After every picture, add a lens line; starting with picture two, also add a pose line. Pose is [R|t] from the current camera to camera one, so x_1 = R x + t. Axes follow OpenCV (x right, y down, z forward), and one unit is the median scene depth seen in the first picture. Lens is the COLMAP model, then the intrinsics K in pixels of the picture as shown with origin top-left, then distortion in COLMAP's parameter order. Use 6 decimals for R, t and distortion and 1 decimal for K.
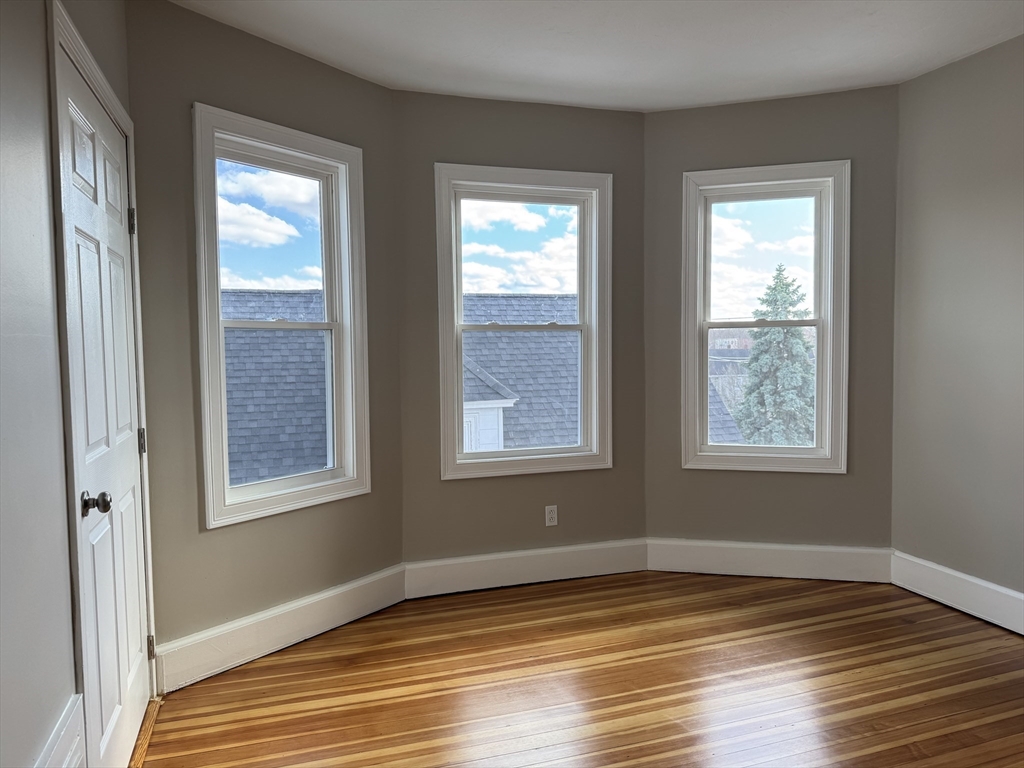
lens RADIAL K [[726.6, 0, 506.6], [0, 726.6, 383.5], [0, 0, 1]] dist [0.055486, -0.072471]
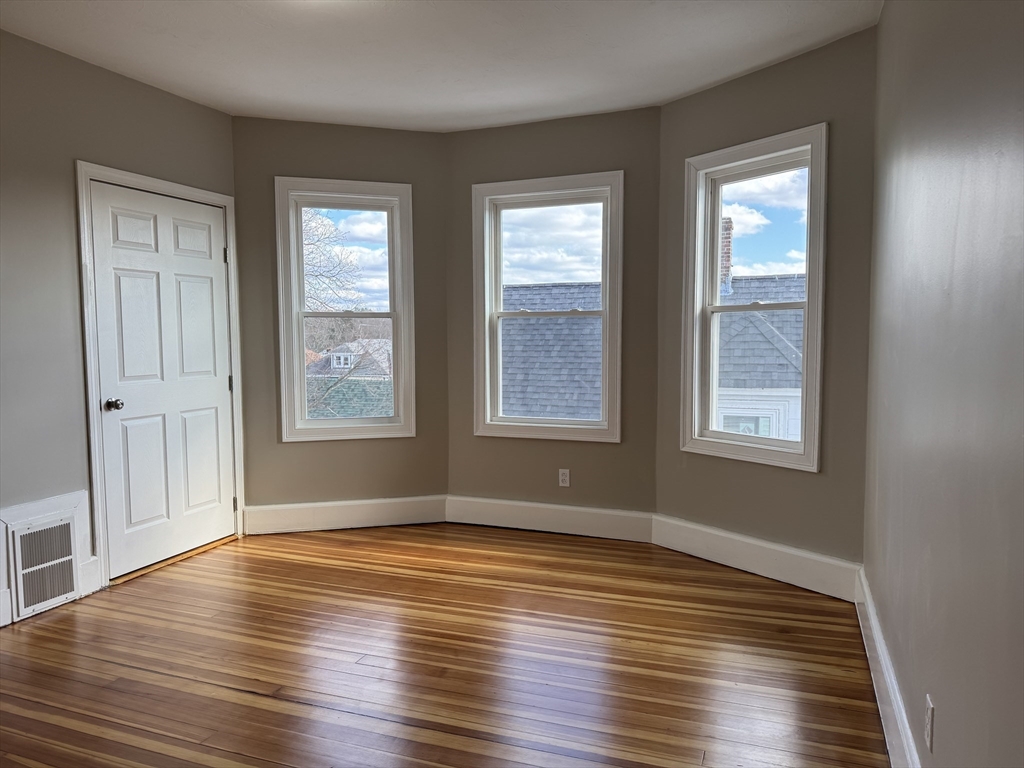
lens RADIAL K [[726.6, 0, 504.3], [0, 726.6, 384.8], [0, 0, 1]] dist [0.055486, -0.072471]
pose [[0.767207, 0.054280, -0.639099, 0.783685], [-0.038336, 0.998512, 0.038785, -0.006180], [0.640253, -0.005256, 0.768146, 0.064102]]
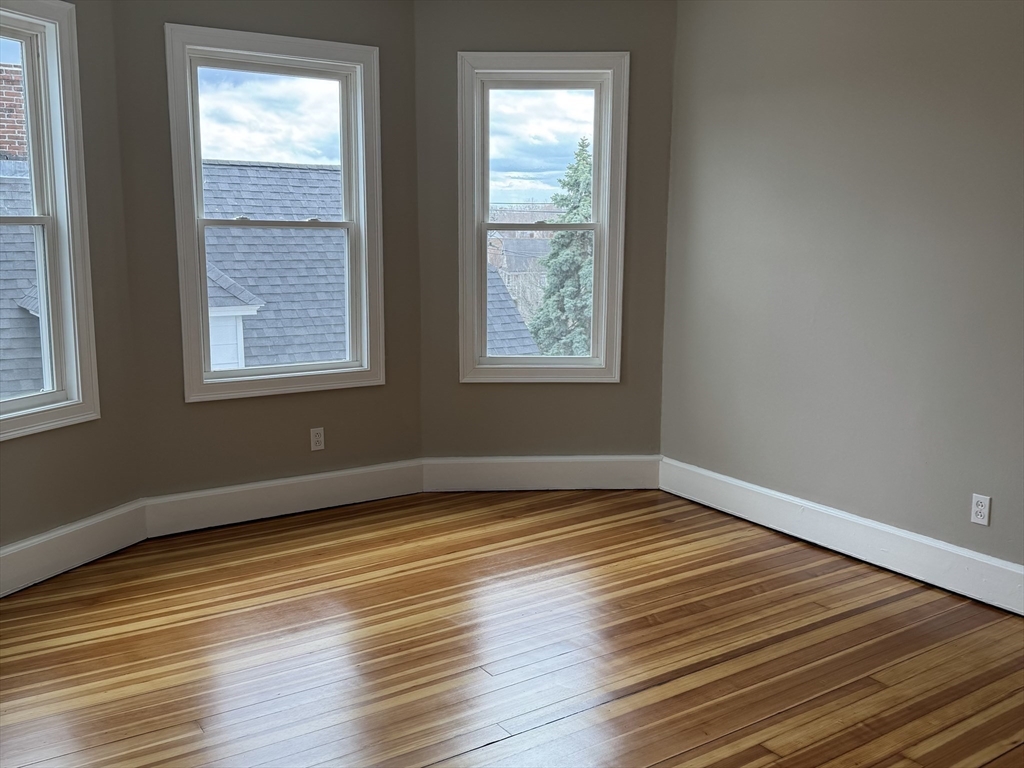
lens RADIAL K [[968.5, 0, 505.6], [0, 968.5, 390.6], [0, 0, 1]] dist [0.089958, 0.000000]
pose [[0.964235, -0.026637, 0.263706, -0.031048], [-0.002976, 0.993786, 0.111265, -0.011804], [-0.265031, -0.108070, 0.958165, -0.223073]]
